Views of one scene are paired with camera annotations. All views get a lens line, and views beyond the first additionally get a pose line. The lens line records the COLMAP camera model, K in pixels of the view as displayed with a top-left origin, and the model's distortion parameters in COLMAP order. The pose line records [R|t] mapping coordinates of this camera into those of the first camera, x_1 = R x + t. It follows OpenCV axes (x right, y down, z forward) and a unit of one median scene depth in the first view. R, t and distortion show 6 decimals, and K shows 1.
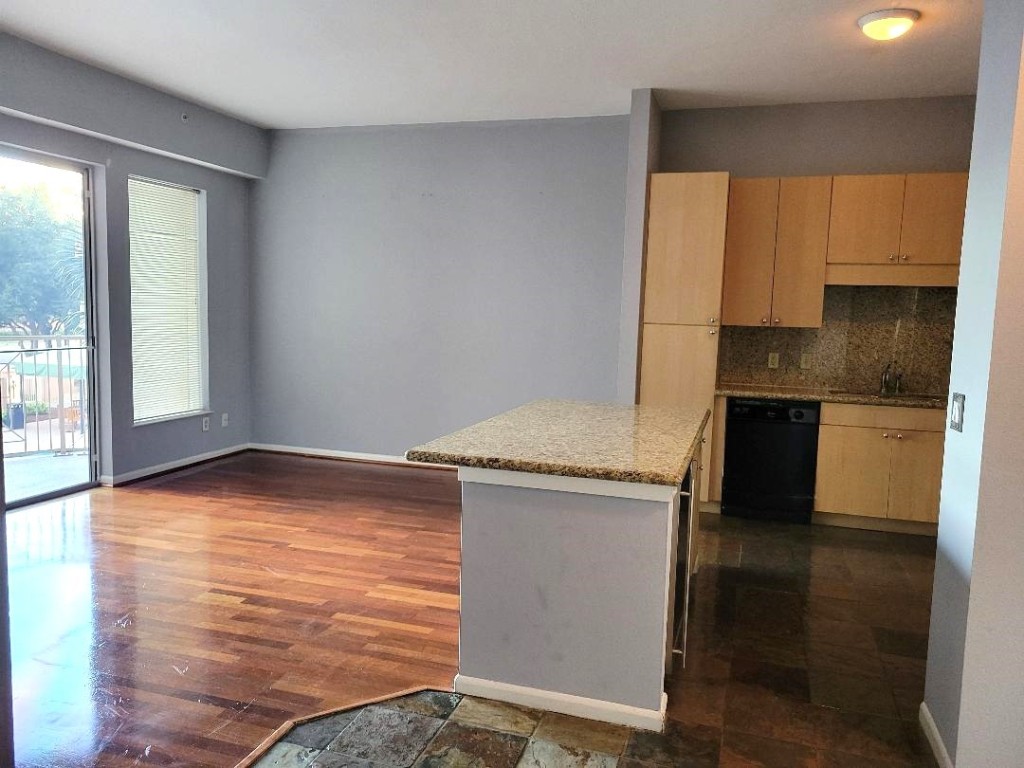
lens RADIAL K [[777.2, 0, 505.6], [0, 777.2, 382.7], [0, 0, 1]] dist [0.042110, -0.004194]
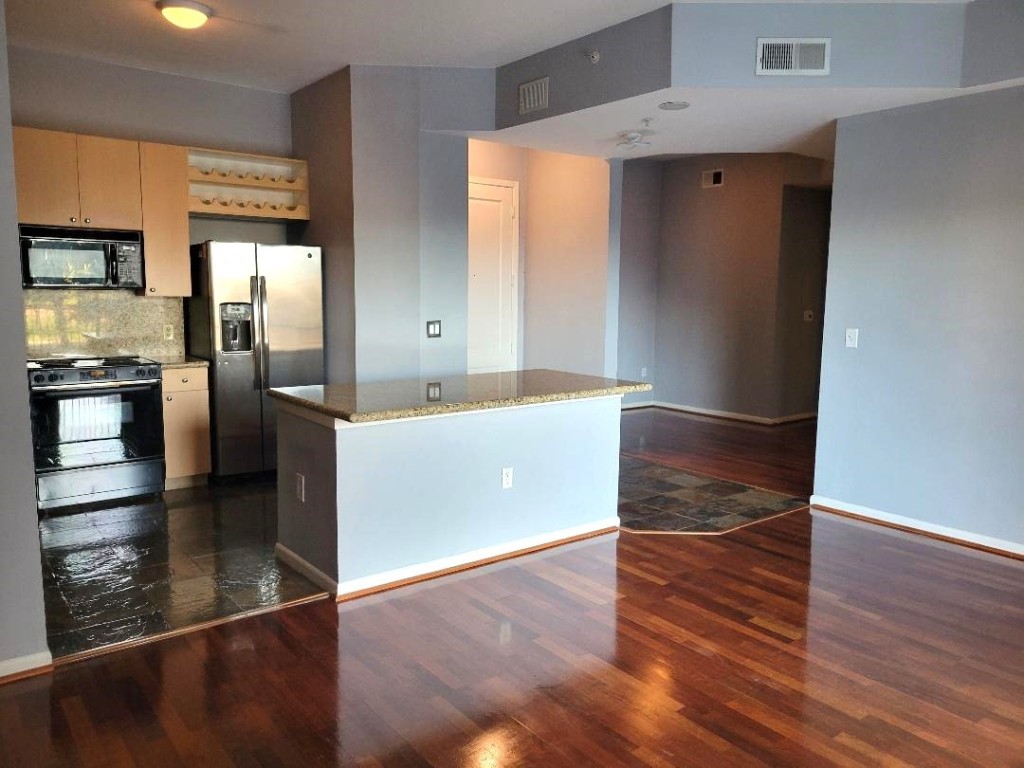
lens RADIAL K [[767.3, 0, 511.9], [0, 767.3, 379.0], [0, 0, 1]] dist [0.048595, -0.007171]
pose [[-0.824687, -0.108051, 0.555173, -0.433091], [0.017868, 0.976115, 0.216520, -0.151958], [-0.565308, 0.188481, -0.803058, 1.378455]]
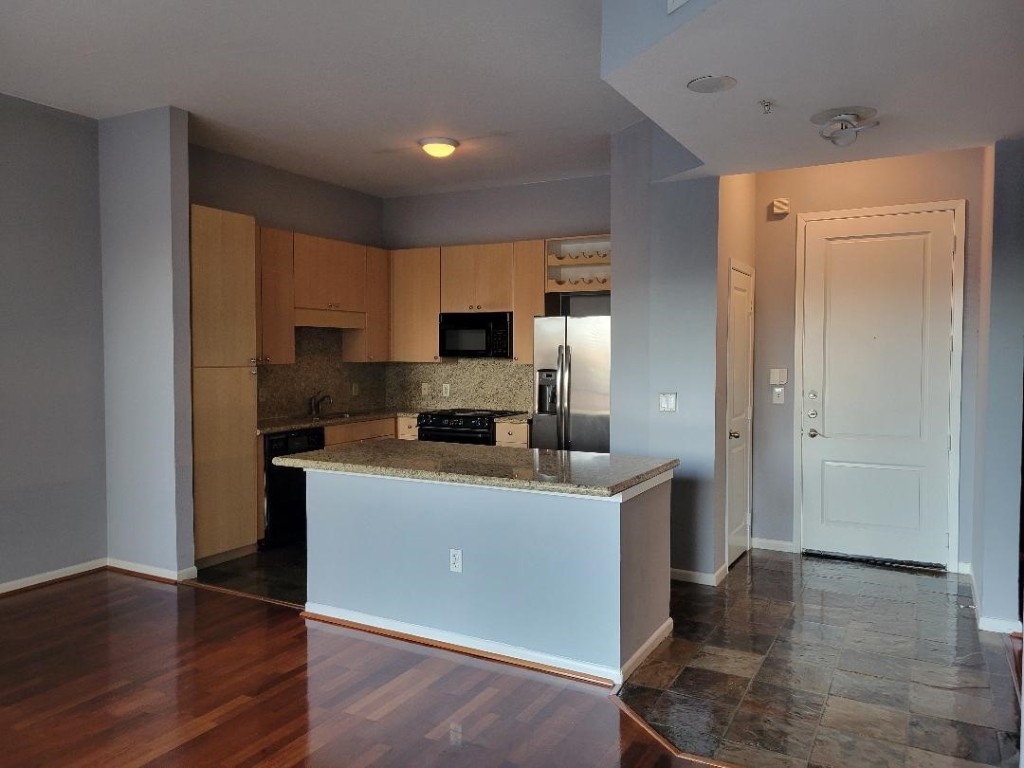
lens RADIAL K [[767.3, 0, 511.9], [0, 767.3, 379.0], [0, 0, 1]] dist [0.048595, -0.007171]
pose [[0.191557, -0.068295, 0.979103, -0.701159], [0.100070, 0.993736, 0.049737, -0.079211], [-0.976367, 0.088451, 0.197192, 0.518488]]
